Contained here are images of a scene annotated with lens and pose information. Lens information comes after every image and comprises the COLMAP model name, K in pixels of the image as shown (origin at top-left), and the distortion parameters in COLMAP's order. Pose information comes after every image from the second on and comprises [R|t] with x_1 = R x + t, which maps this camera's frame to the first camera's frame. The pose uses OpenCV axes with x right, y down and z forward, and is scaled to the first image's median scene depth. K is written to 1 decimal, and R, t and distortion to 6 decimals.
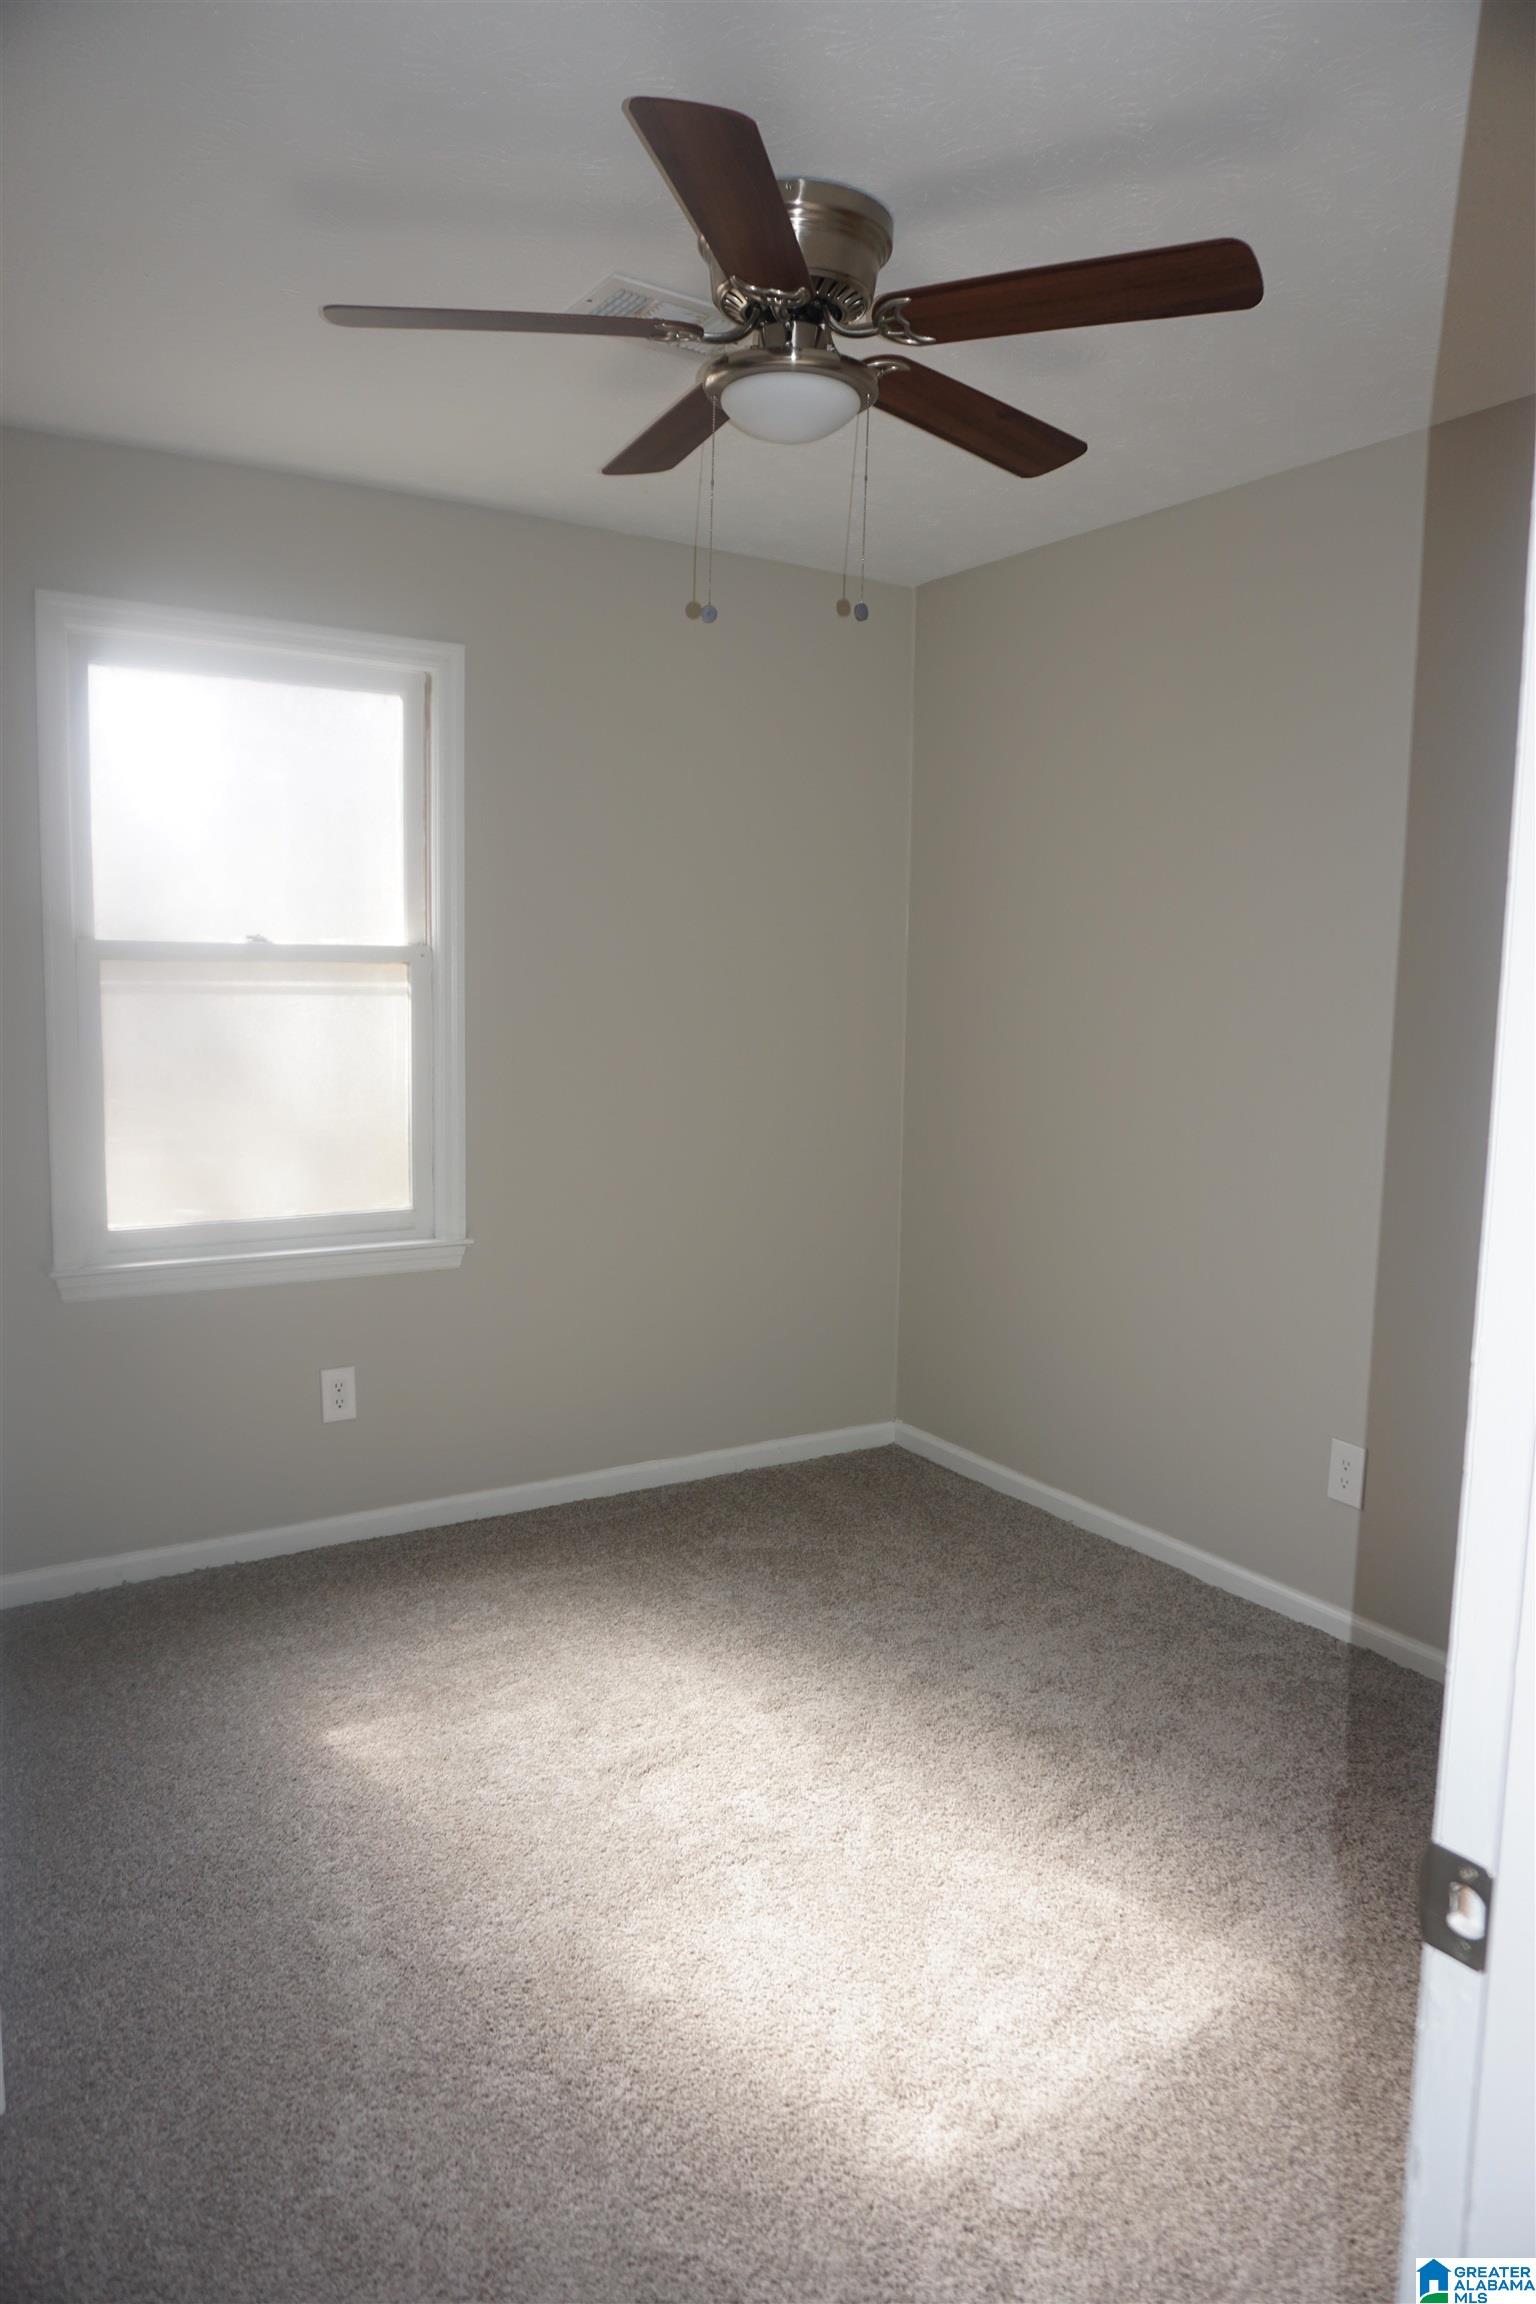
lens RADIAL K [[1544.4, 0, 775.6], [0, 1544.4, 1152.9], [0, 0, 1]] dist [0.000814, 0.073997]
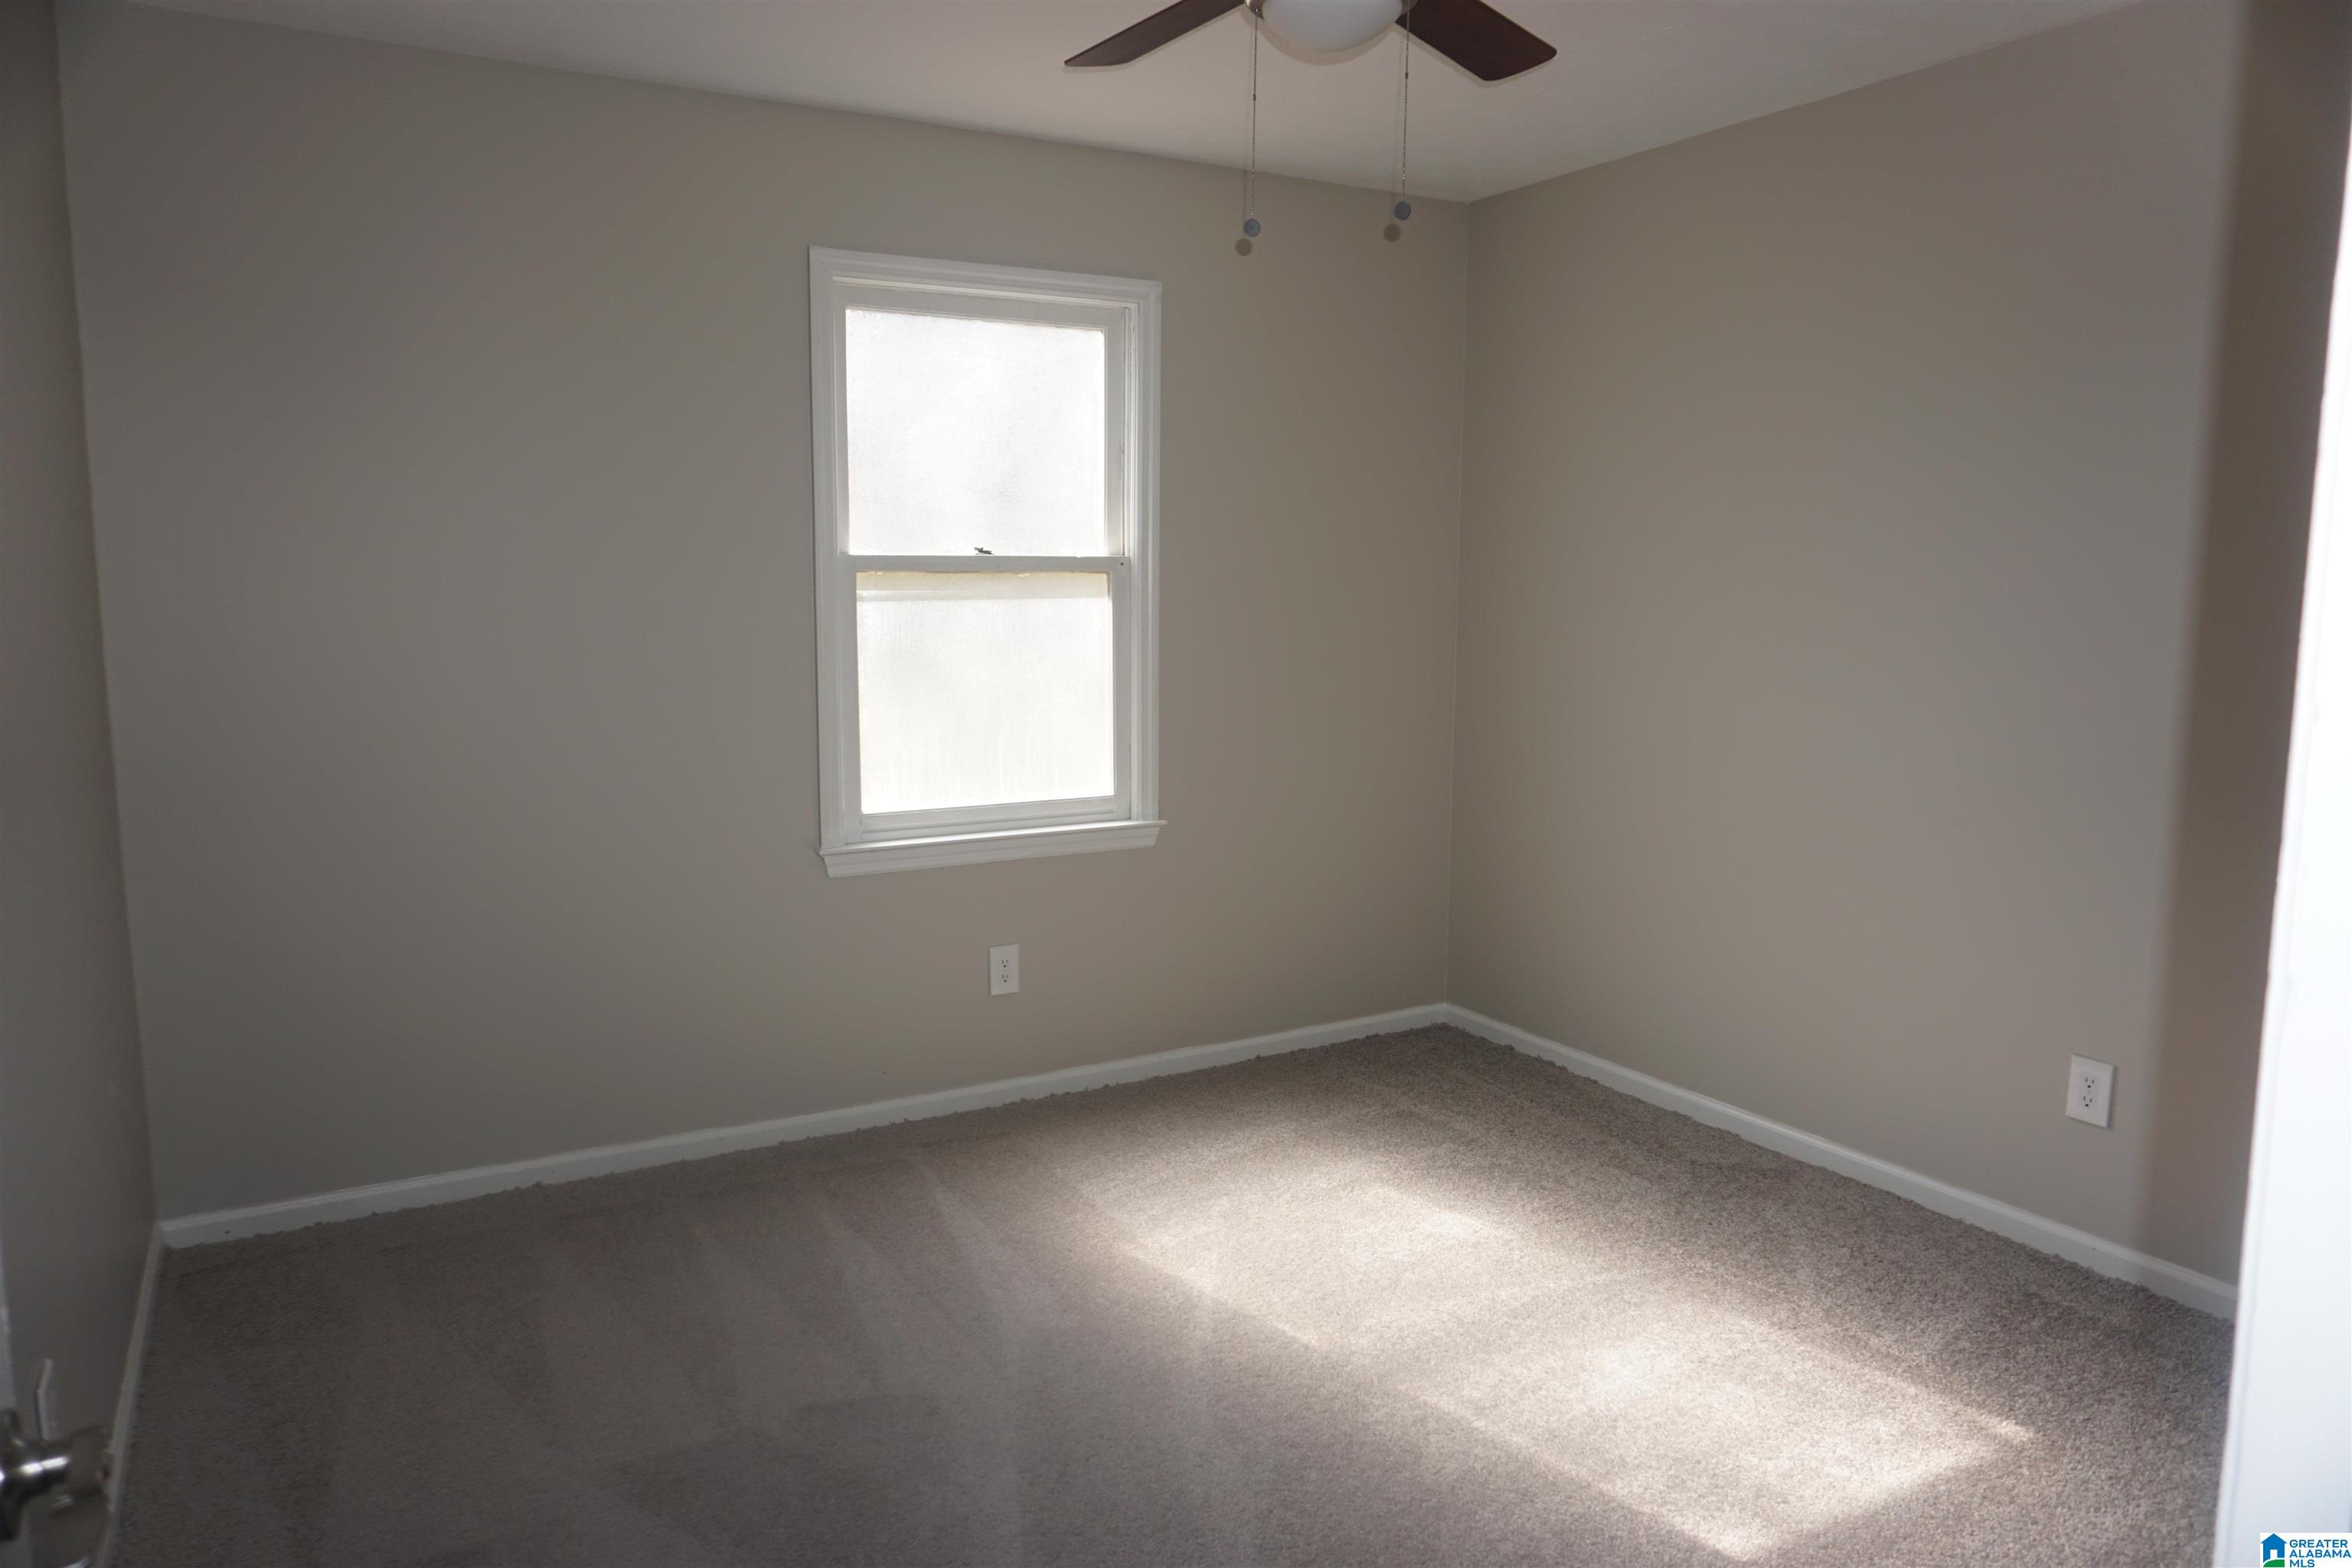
lens RADIAL K [[1576.6, 0, 1169.6], [0, 1576.6, 775.4], [0, 0, 1]] dist [0.000814, 0.073997]
pose [[0.999863, -0.015737, -0.005108, -0.186459], [0.015772, 0.999852, 0.006923, 0.015898], [0.004998, -0.007002, 0.999963, -0.125344]]
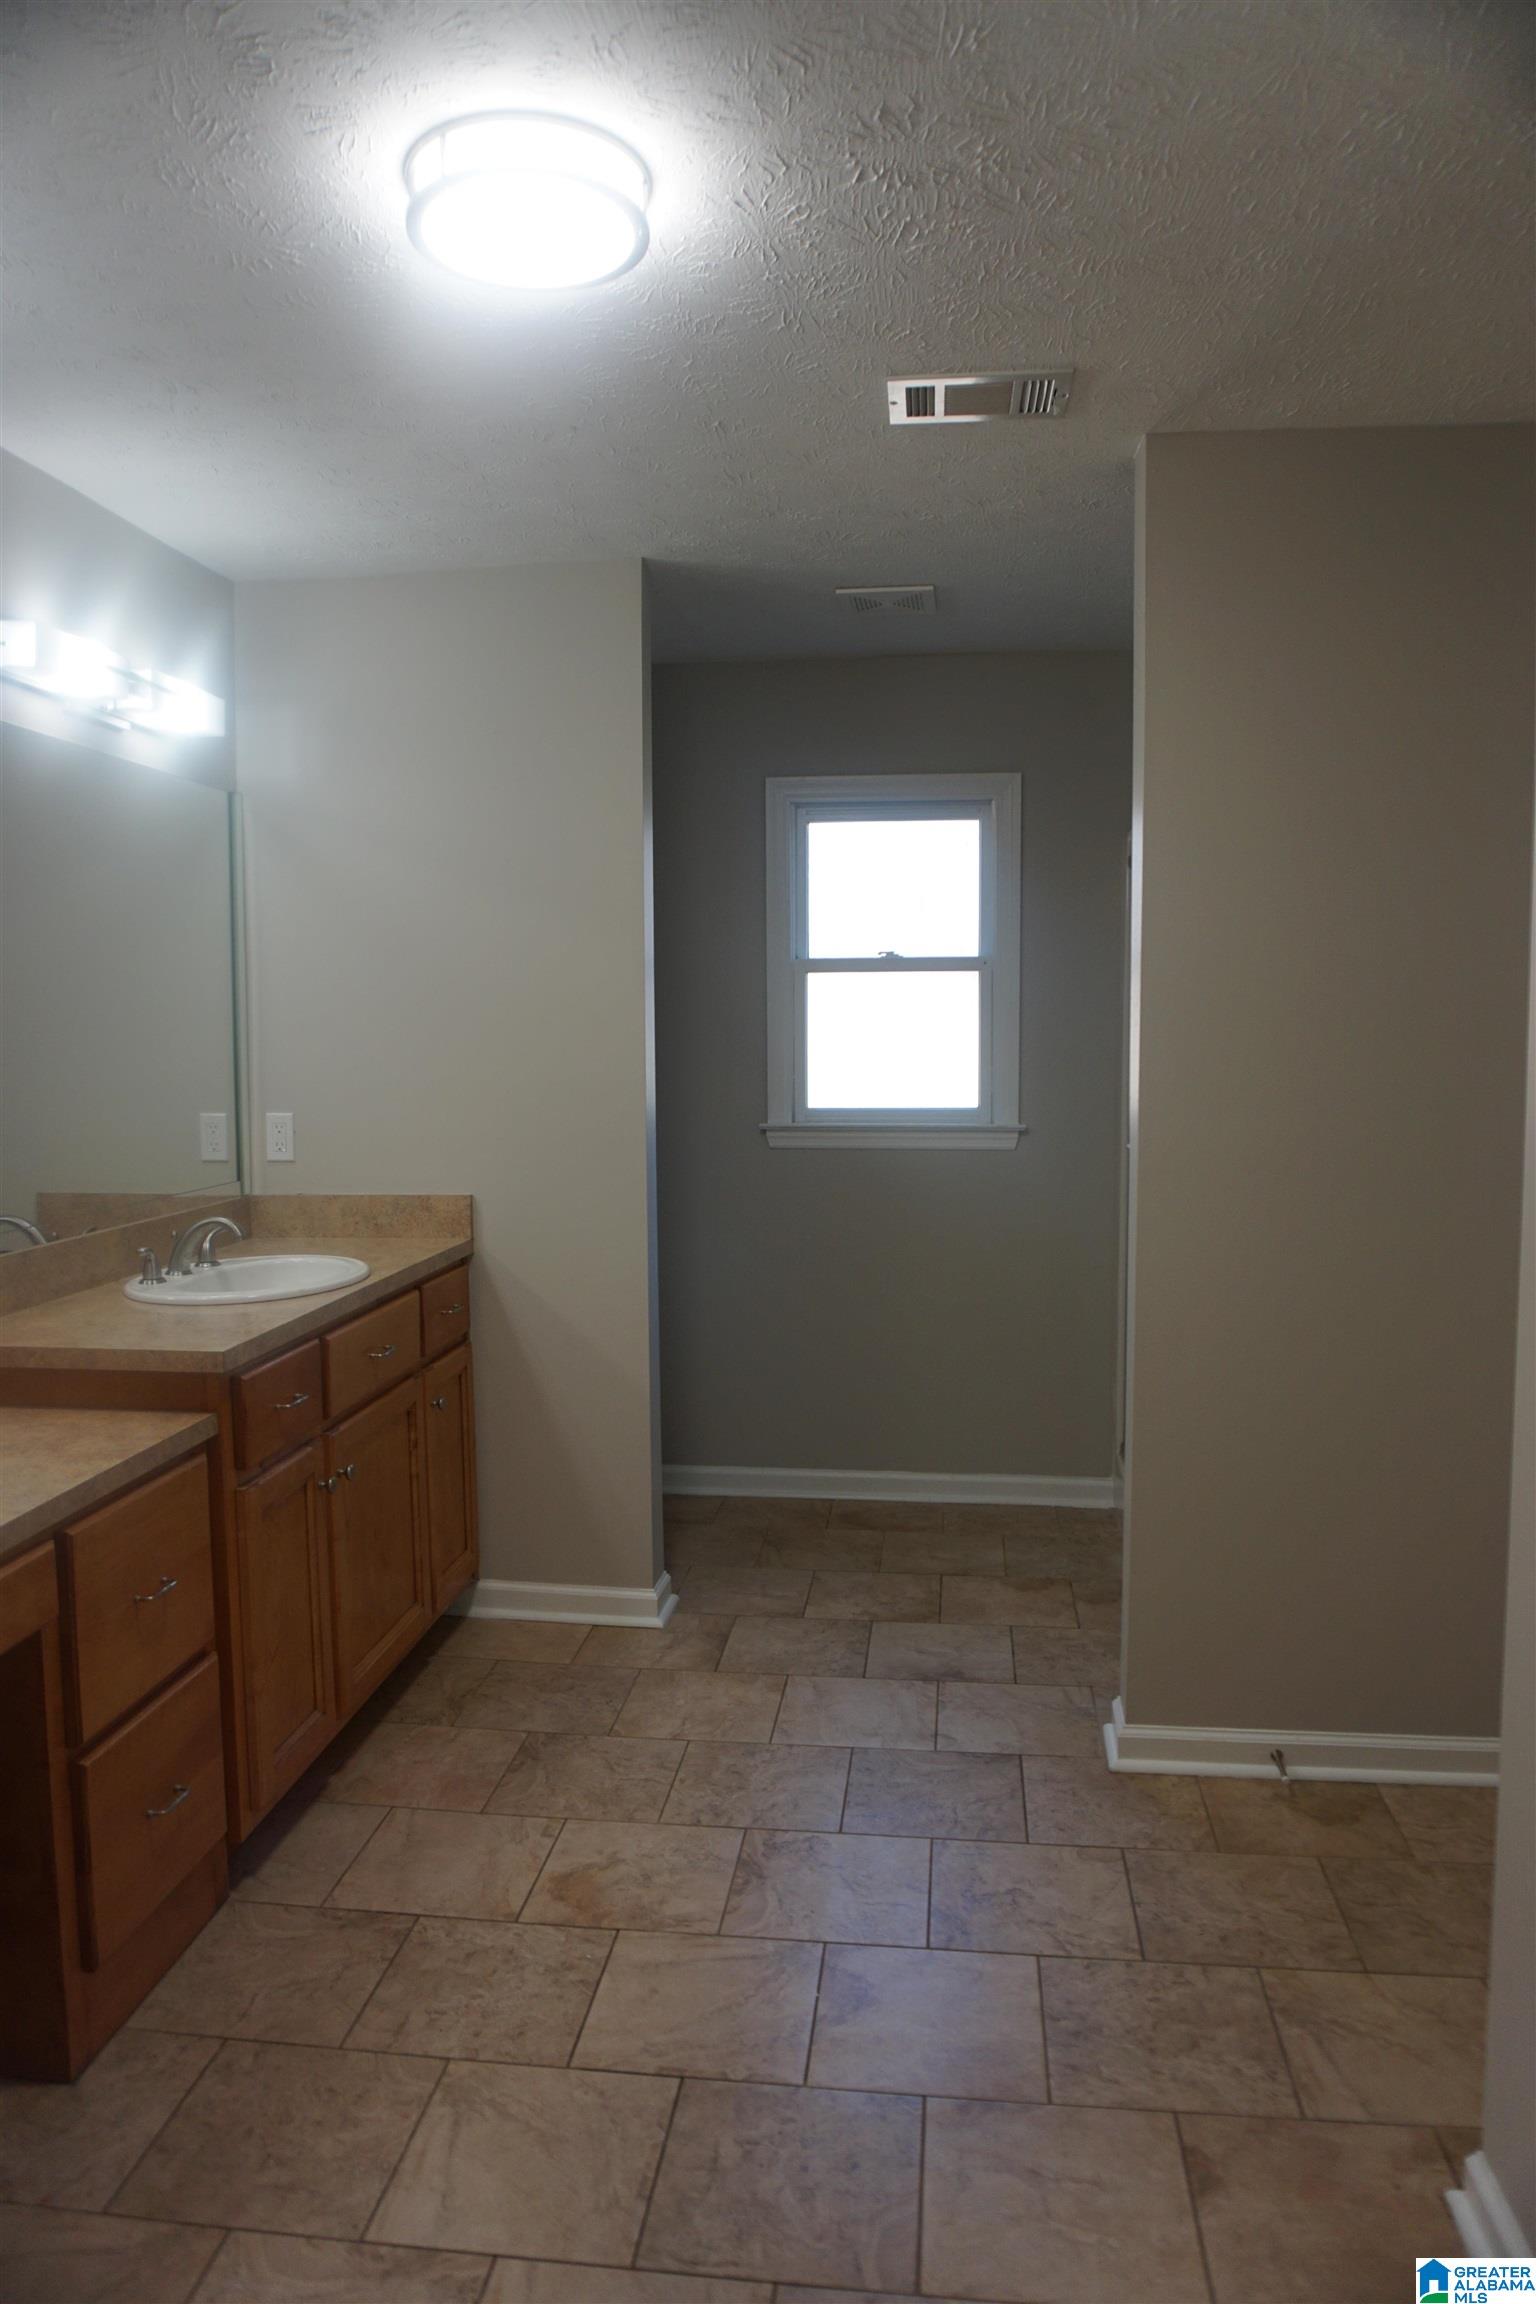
lens RADIAL K [[1544.4, 0, 775.6], [0, 1544.4, 1152.9], [0, 0, 1]] dist [0.000814, 0.073997]
pose [[0.803019, 0.026283, -0.595373, 0.633060], [-0.052574, 0.998256, -0.026842, 0.151141], [0.593629, 0.052856, 0.803001, -0.549775]]
